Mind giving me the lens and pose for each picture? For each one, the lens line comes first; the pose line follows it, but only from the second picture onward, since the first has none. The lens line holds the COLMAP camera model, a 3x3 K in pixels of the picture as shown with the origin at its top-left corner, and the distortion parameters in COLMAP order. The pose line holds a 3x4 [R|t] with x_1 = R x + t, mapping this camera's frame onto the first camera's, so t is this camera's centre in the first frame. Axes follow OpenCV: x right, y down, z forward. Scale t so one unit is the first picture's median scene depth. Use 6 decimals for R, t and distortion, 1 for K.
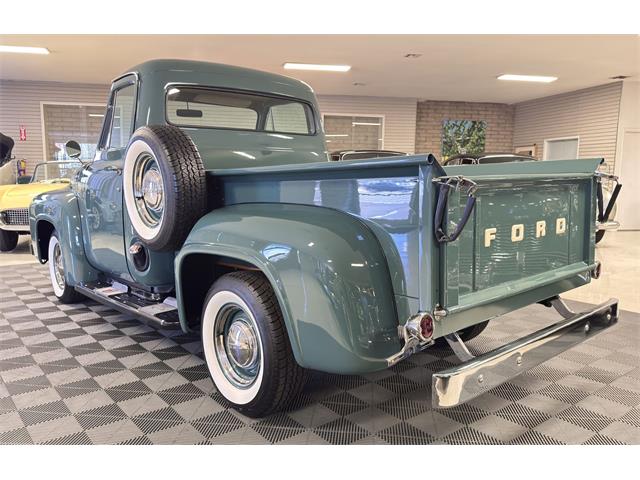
lens RADIAL K [[537.3, 0, 320.9], [0, 537.3, 237.8], [0, 0, 1]] dist [0.060020, -0.003246]
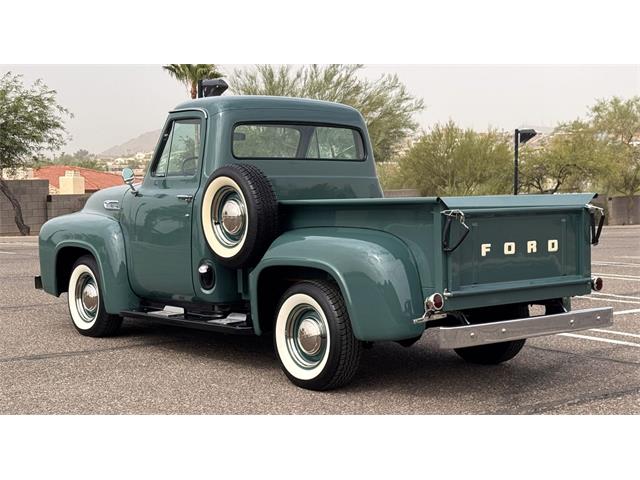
lens RADIAL K [[1212.9, 0, 322.0], [0, 1212.9, 240.5], [0, 0, 1]] dist [0.073029, 0.000000]
pose [[0.999589, 0.007670, -0.027630, -0.038574], [-0.009443, 0.997865, -0.064619, 0.152095], [0.027075, 0.064853, 0.997527, -1.855283]]
